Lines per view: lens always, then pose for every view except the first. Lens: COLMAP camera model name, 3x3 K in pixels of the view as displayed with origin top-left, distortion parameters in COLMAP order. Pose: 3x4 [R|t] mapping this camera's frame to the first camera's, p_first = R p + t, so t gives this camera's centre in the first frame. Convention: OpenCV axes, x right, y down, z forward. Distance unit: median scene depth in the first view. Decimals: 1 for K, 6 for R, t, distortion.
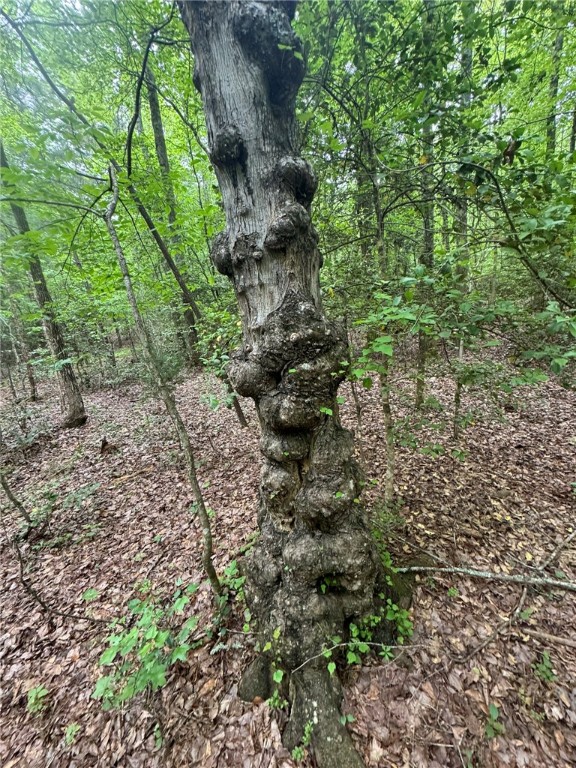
lens RADIAL K [[307.6, 0, 288.0], [0, 307.6, 384.0], [0, 0, 1]] dist [0.000641, -0.000508]
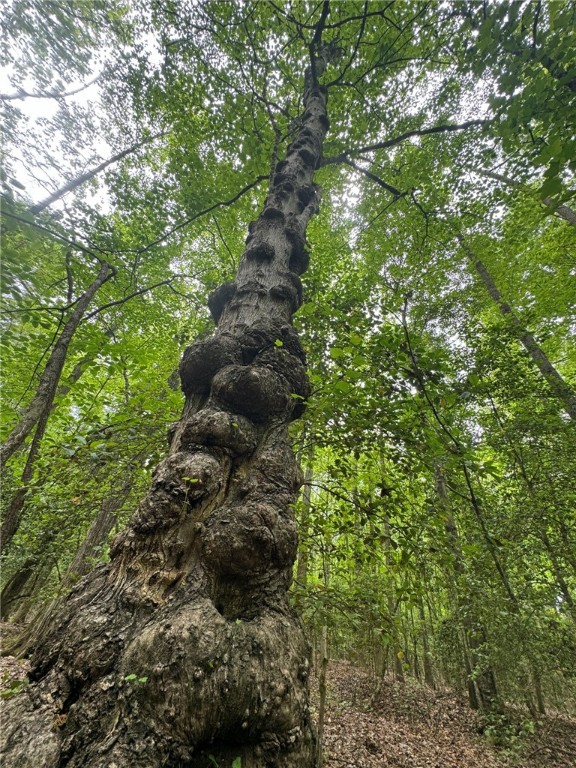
lens RADIAL K [[307.6, 0, 288.0], [0, 307.6, 384.0], [0, 0, 1]] dist [0.000641, -0.000508]
pose [[0.843038, 0.485109, 0.232283, -0.104922], [-0.092718, 0.556481, -0.825671, 0.704370], [-0.529802, 0.674535, 0.514113, 0.482402]]
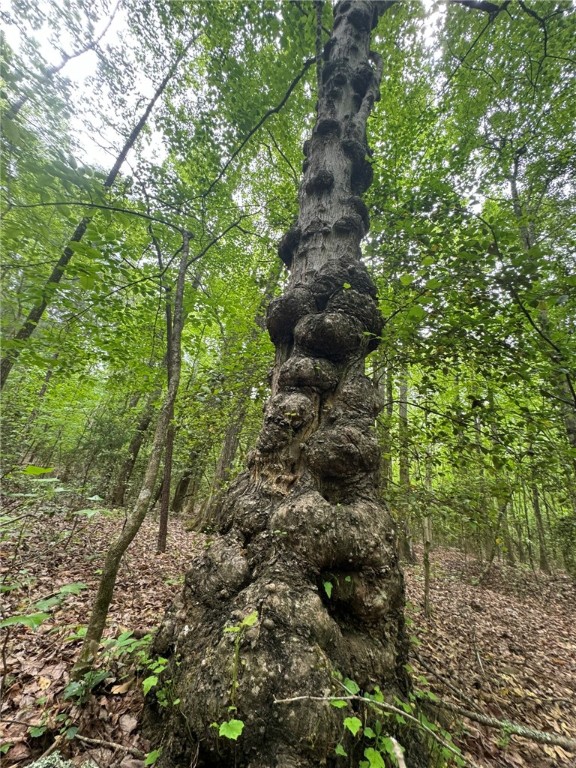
lens RADIAL K [[307.6, 0, 288.0], [0, 307.6, 384.0], [0, 0, 1]] dist [0.000641, -0.000508]
pose [[0.945780, 0.315350, 0.077812, -0.128658], [-0.203298, 0.761563, -0.615379, 0.763835], [-0.253318, 0.566195, 0.784381, 0.350769]]
